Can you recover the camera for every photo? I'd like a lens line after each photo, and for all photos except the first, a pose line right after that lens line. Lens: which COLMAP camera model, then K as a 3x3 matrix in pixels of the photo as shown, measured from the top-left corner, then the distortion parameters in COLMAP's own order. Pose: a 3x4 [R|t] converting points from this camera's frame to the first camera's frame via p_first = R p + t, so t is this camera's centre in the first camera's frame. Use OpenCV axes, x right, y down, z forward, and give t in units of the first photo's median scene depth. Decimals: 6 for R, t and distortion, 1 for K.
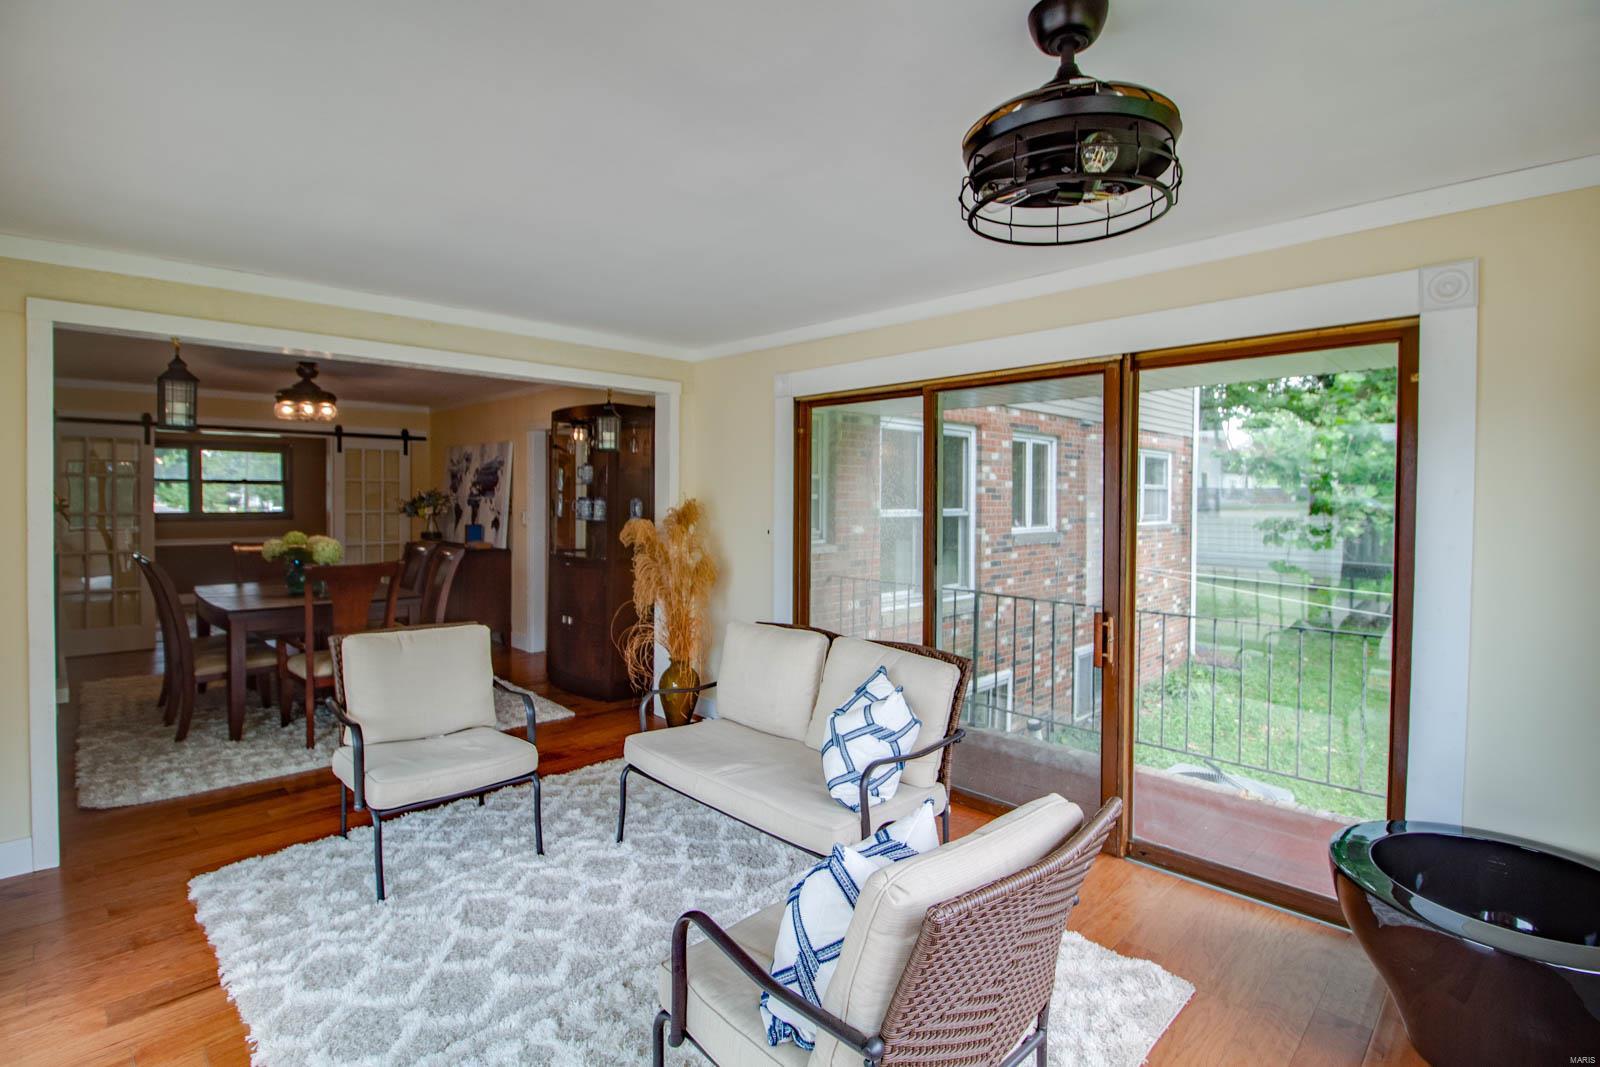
lens RADIAL K [[755.9, 0, 796.3], [0, 755.9, 512.2], [0, 0, 1]] dist [0.011096, -0.012481]
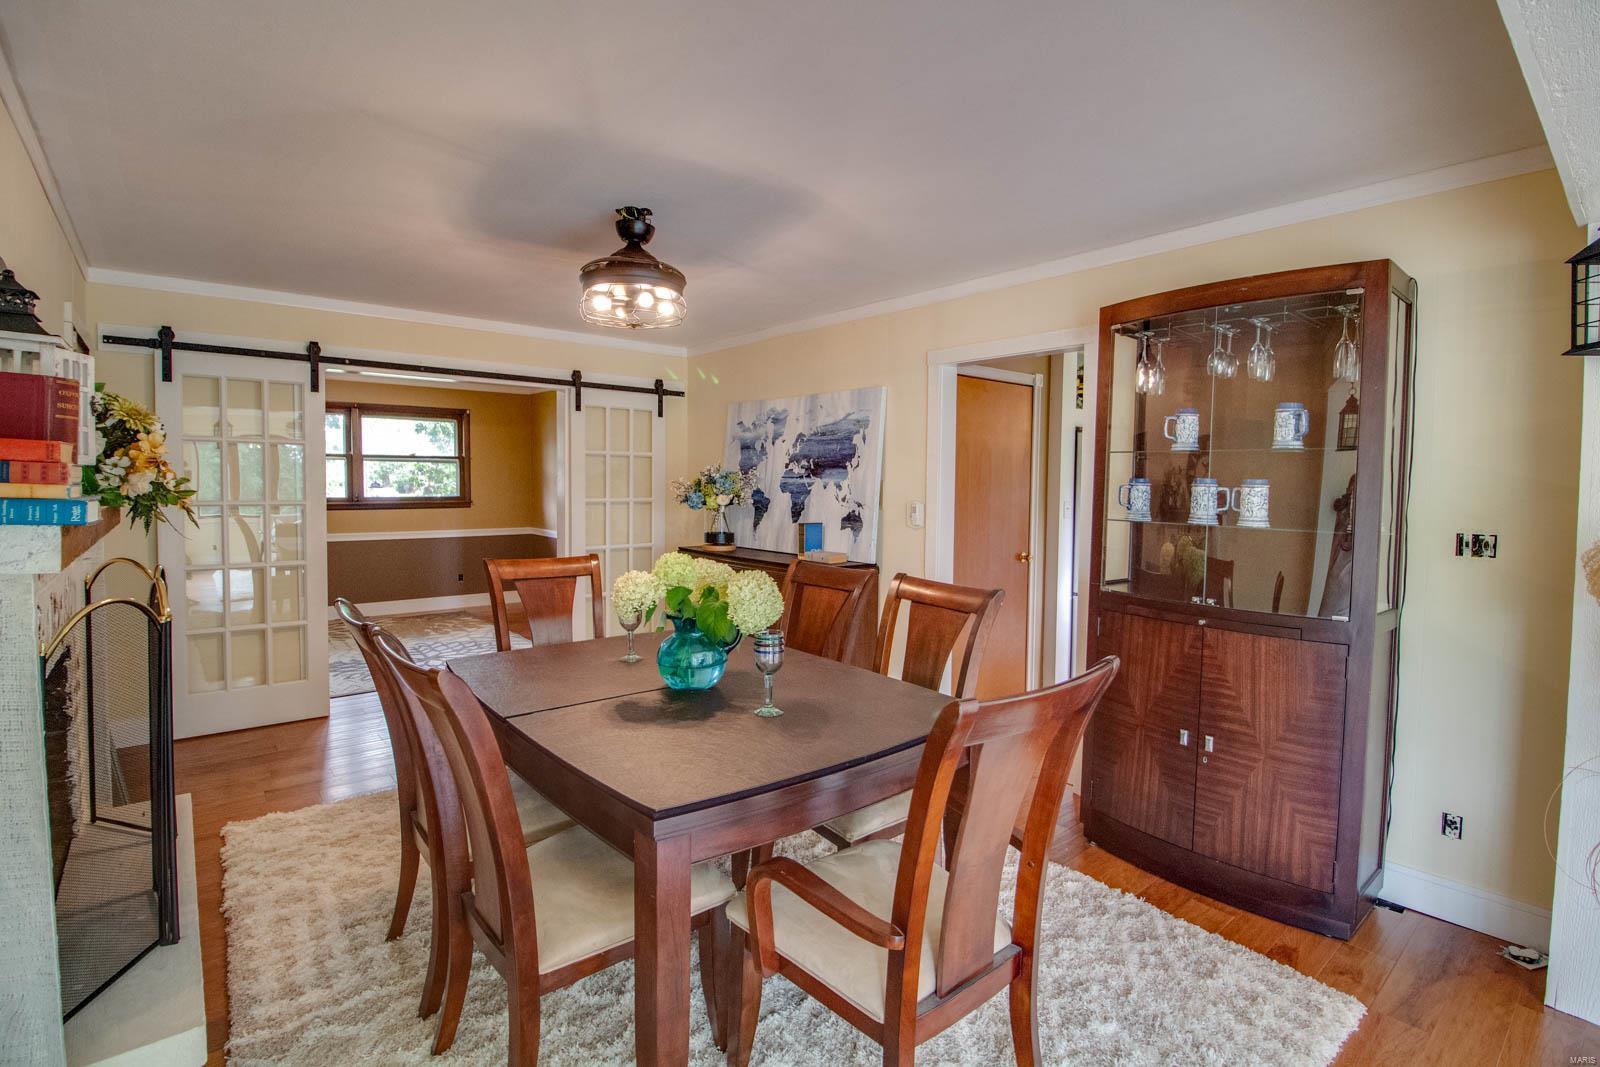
lens RADIAL K [[760.1, 0, 829.0], [0, 760.1, 508.3], [0, 0, 1]] dist [-0.001199, -0.012785]
pose [[0.997521, 0.008370, -0.069864, -0.351543], [-0.007490, 0.999889, 0.012851, -0.003626], [0.069964, -0.012296, 0.997474, 0.365153]]
